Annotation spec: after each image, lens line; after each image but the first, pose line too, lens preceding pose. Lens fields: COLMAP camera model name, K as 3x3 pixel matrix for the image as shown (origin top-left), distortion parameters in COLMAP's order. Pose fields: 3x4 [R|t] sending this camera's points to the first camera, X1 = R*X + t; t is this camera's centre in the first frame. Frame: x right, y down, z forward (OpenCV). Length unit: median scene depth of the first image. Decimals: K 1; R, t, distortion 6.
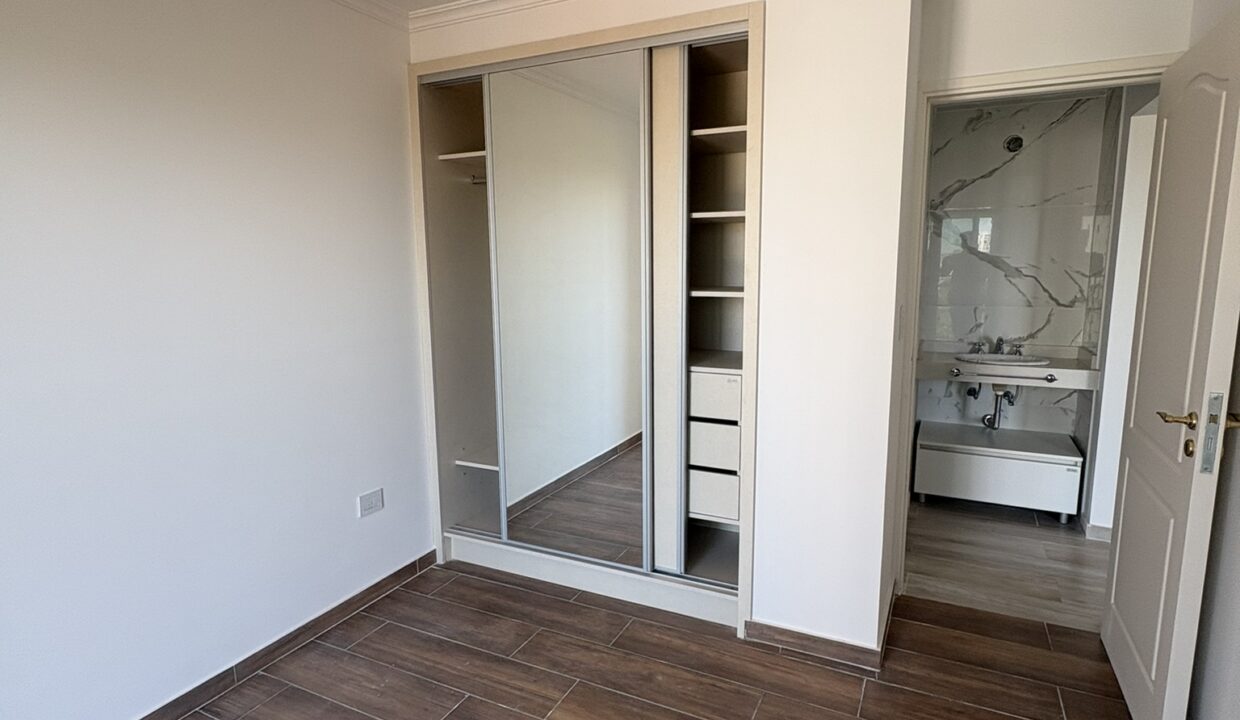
lens RADIAL K [[663.0, 0, 621.2], [0, 663.0, 360.6], [0, 0, 1]] dist [0.004841, 0.001024]
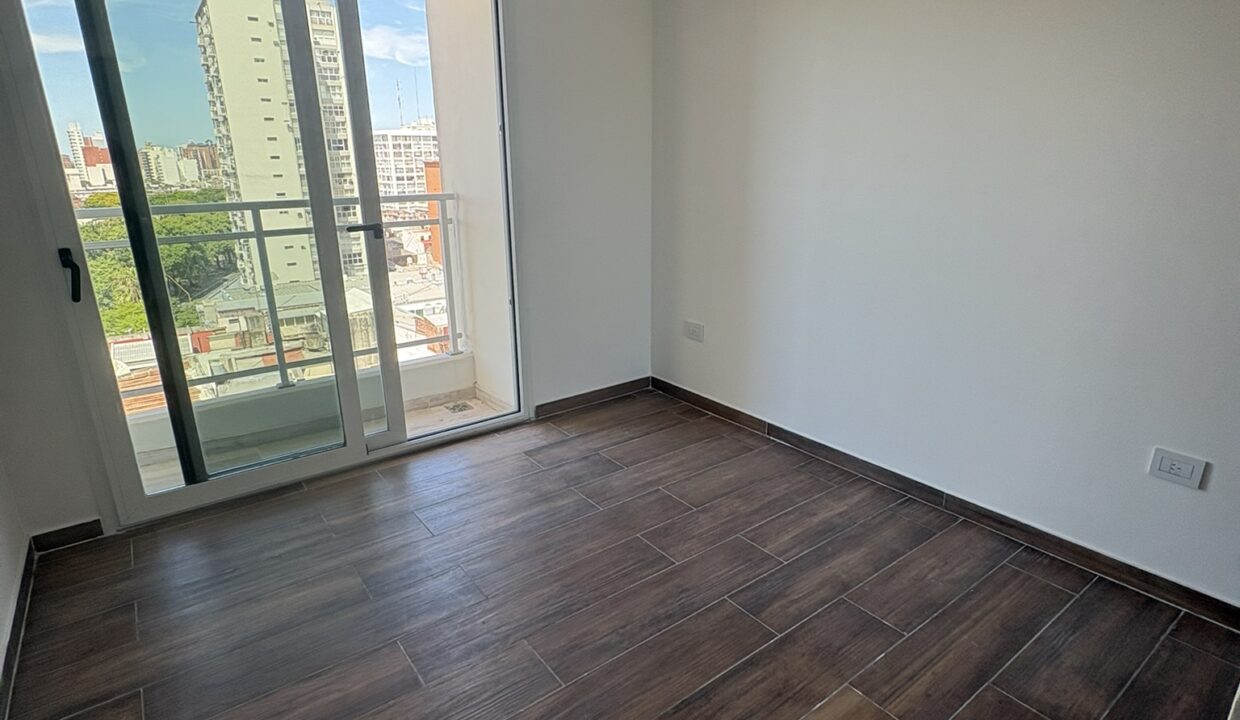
lens RADIAL K [[663.0, 0, 624.8], [0, 663.0, 357.5], [0, 0, 1]] dist [0.004841, 0.001024]
pose [[-0.458199, 0.274859, -0.845285, 0.514186], [-0.119506, 0.923302, 0.365008, -0.095324], [0.880779, 0.268263, -0.390209, 0.812834]]
